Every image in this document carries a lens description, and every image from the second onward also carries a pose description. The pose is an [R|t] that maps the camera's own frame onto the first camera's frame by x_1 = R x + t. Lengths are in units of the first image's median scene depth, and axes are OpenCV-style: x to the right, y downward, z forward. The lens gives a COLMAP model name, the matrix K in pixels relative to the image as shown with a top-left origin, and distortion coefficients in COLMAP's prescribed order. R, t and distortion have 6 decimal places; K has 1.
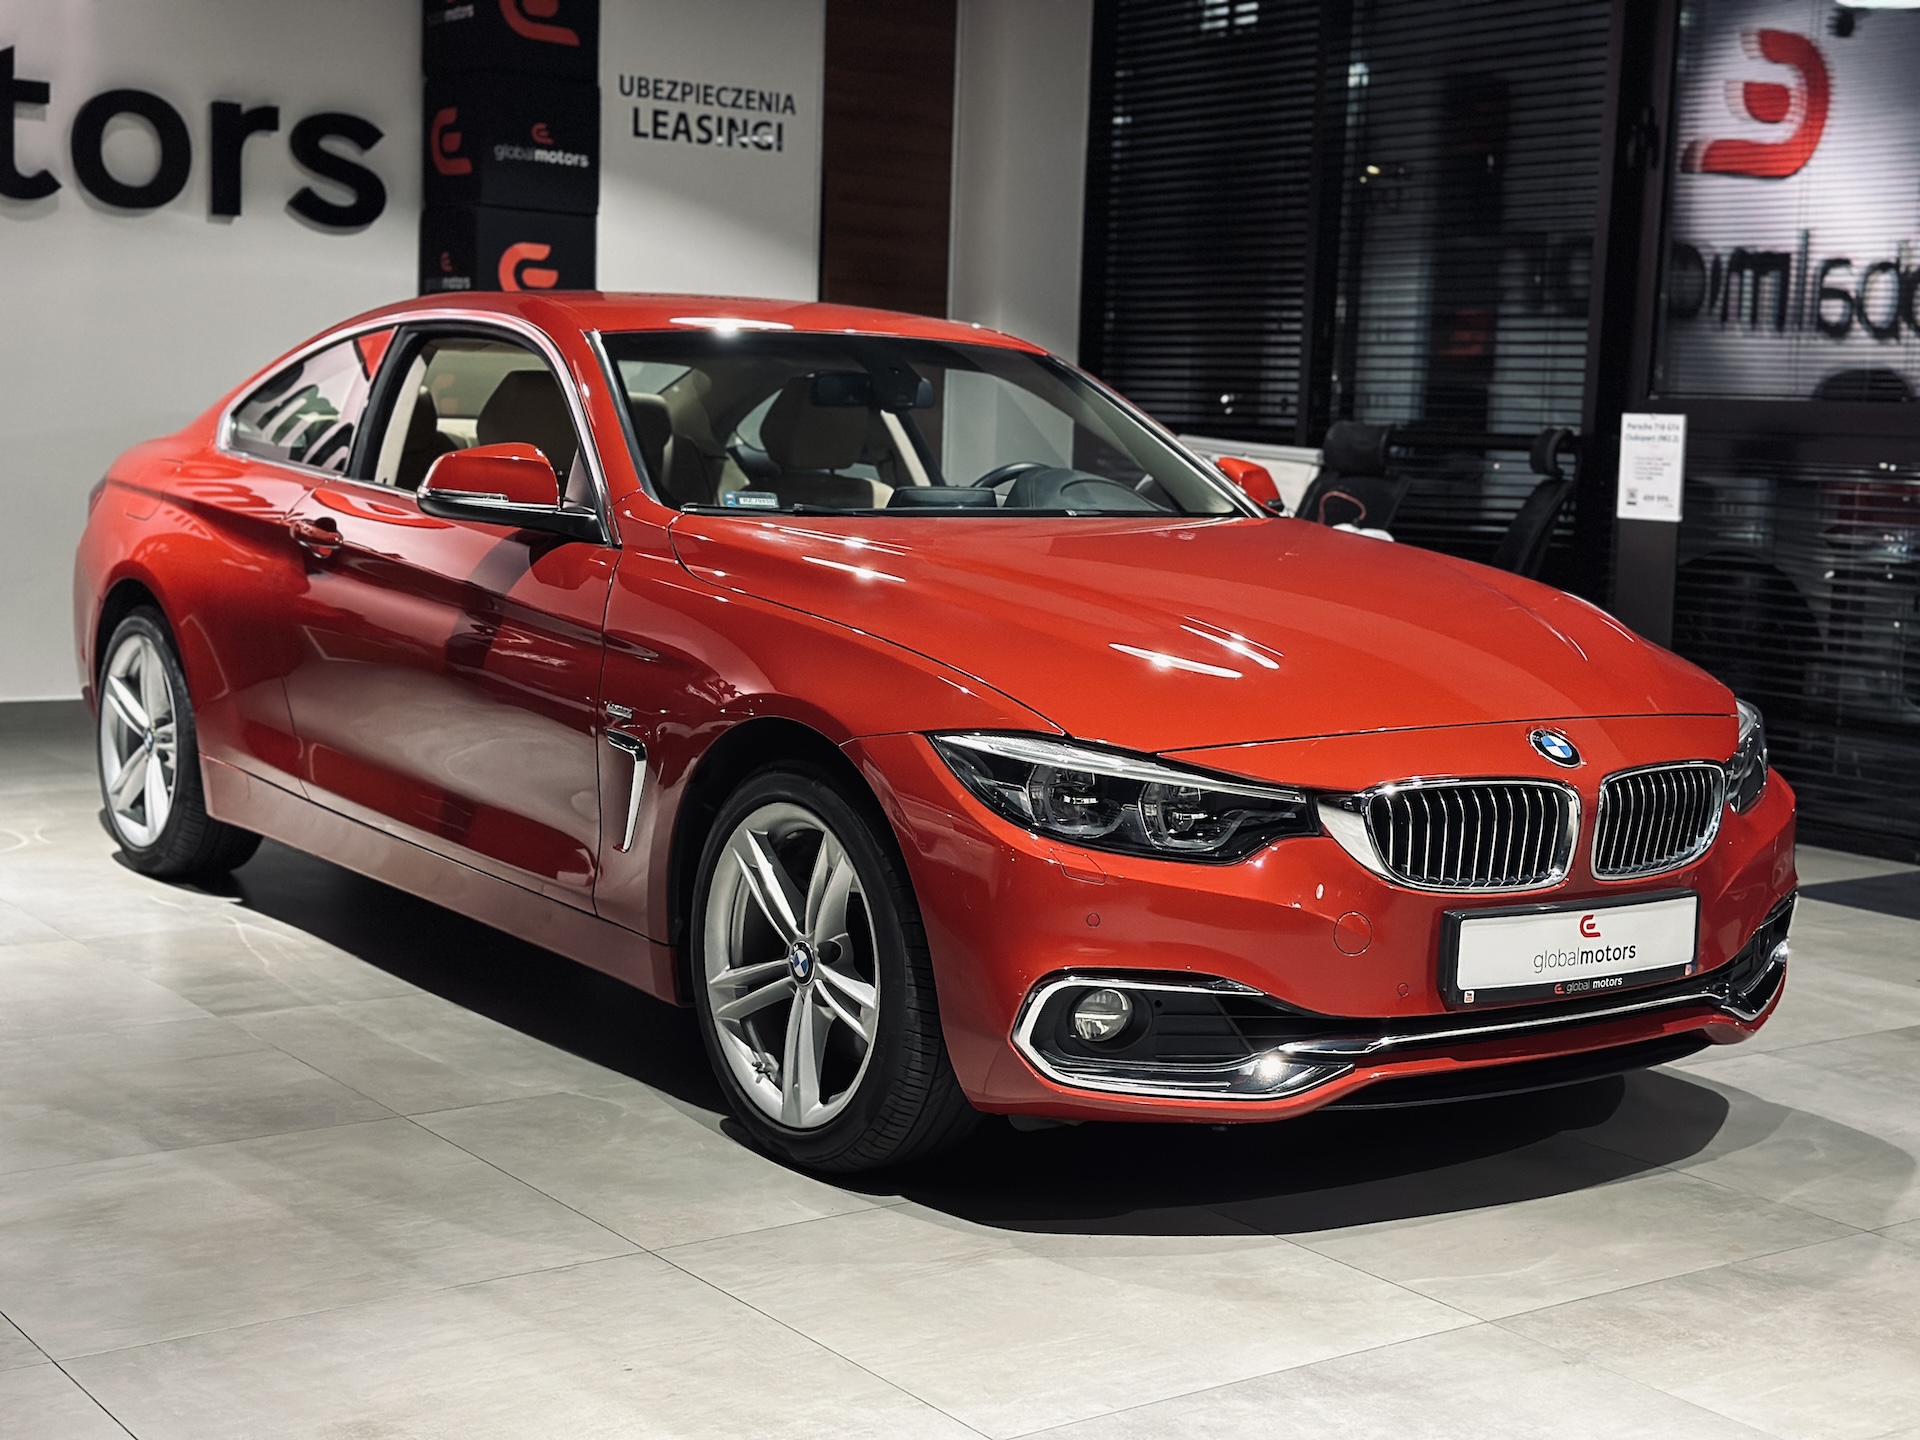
lens RADIAL K [[2726.3, 0, 960.0], [0, 2726.3, 720.0], [0, 0, 1]] dist [0.033541, 0.125931]
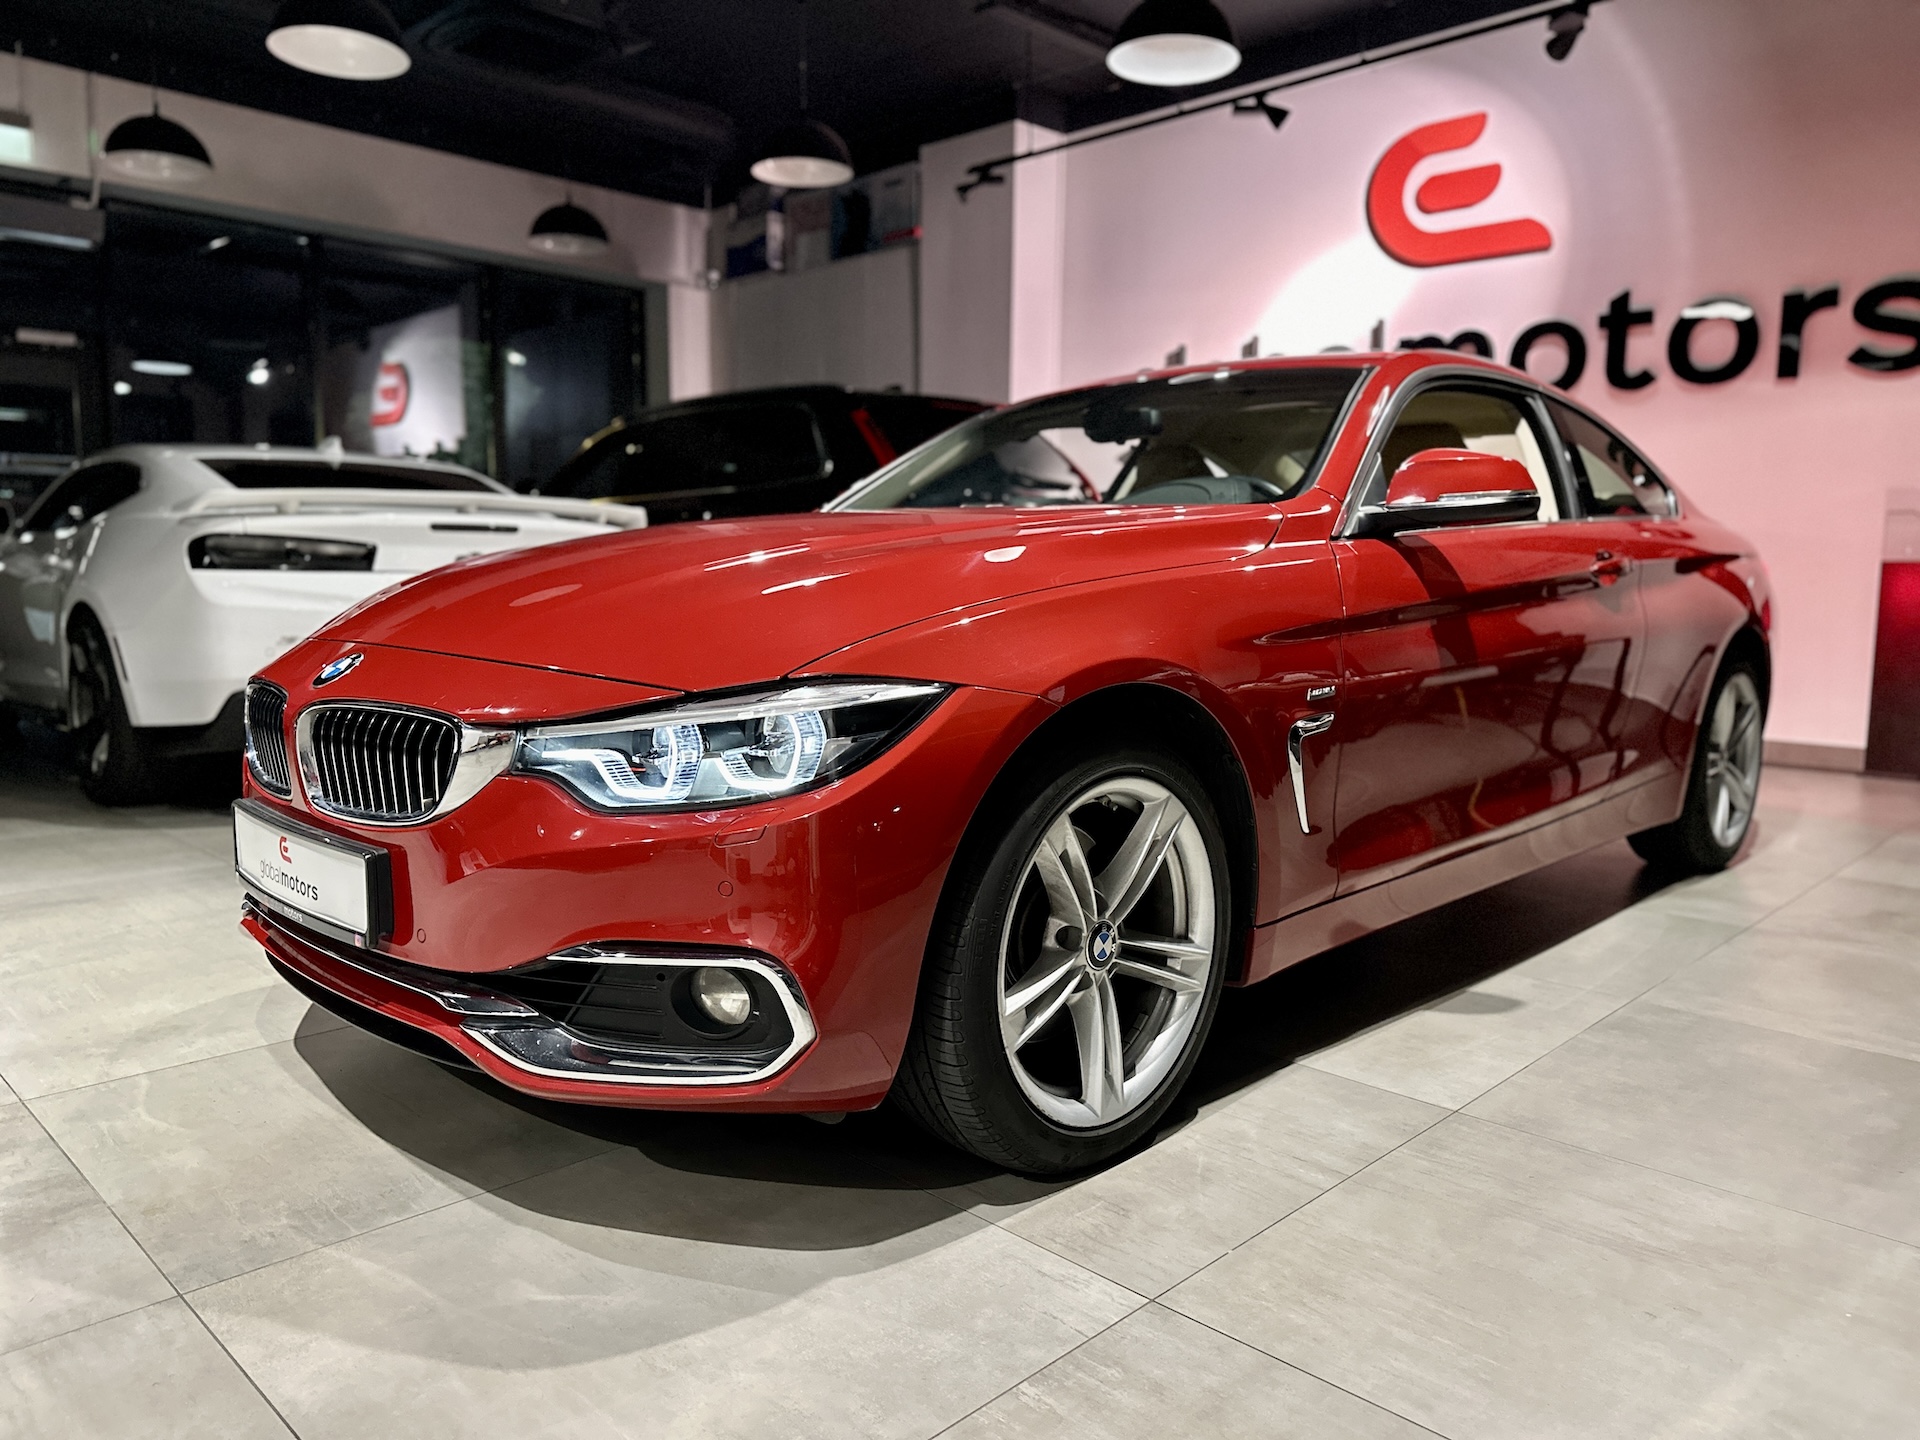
lens RADIAL K [[1379.3, 0, 978.6], [0, 1379.3, 715.6], [0, 0, 1]] dist [-0.007402, -0.005084]
pose [[0.156303, 0.071561, -0.985113, 0.714136], [-0.115268, 0.991878, 0.053764, -0.026005], [0.980960, 0.105148, 0.163282, 1.098032]]
